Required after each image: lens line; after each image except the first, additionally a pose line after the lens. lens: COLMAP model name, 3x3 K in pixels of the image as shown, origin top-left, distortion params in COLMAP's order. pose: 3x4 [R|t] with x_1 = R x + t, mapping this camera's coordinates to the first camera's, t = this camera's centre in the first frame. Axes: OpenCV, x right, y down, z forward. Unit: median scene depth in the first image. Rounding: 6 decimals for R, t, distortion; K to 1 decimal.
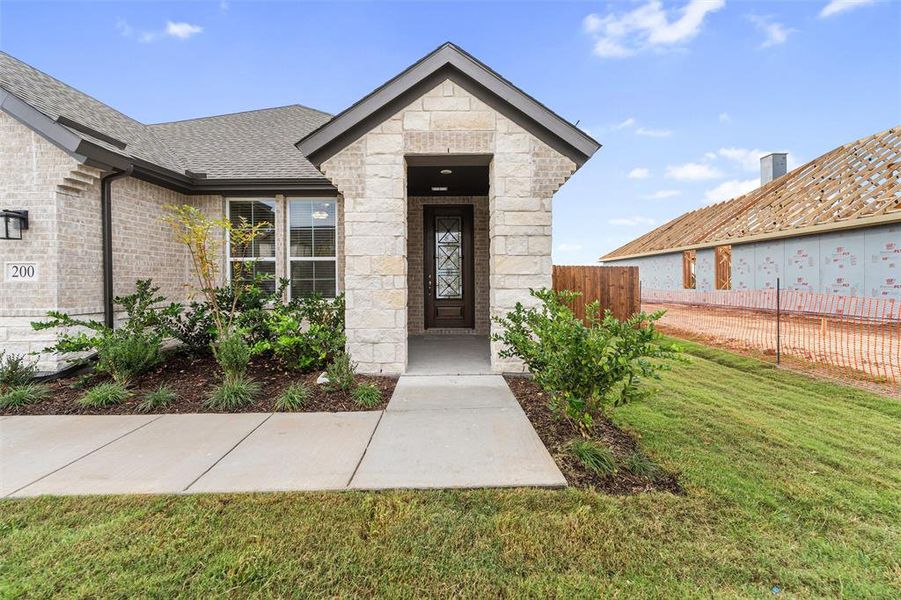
lens RADIAL K [[371.2, 0, 450.0], [0, 371.2, 285.1], [0, 0, 1]] dist [-0.001518, -0.000254]
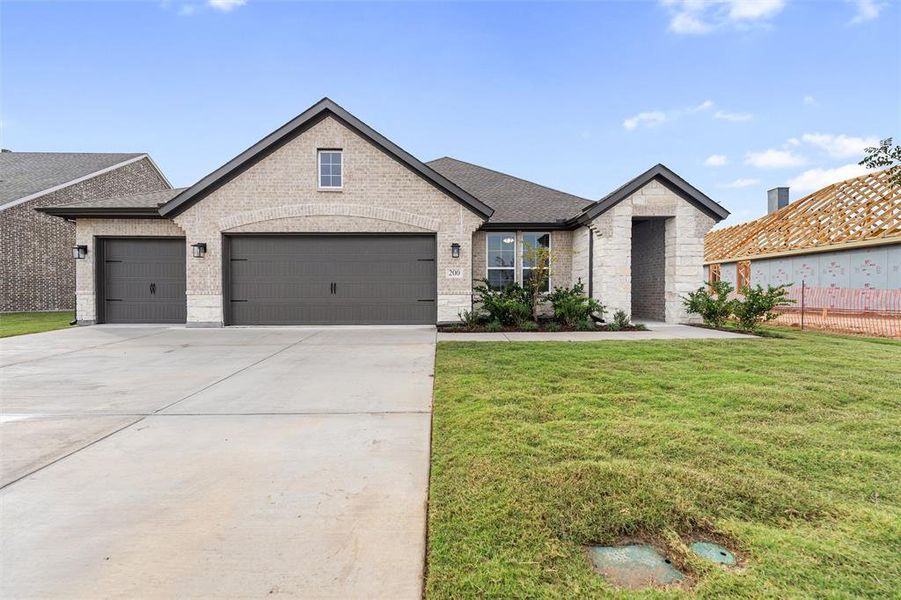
lens RADIAL K [[371.2, 0, 447.7], [0, 371.2, 301.7], [0, 0, 1]] dist [-0.001518, -0.000254]
pose [[0.999811, 0.001124, 0.019389, -0.890392], [-0.001290, 0.999962, 0.008569, 0.076548], [-0.019378, -0.008593, 0.999775, -0.772066]]
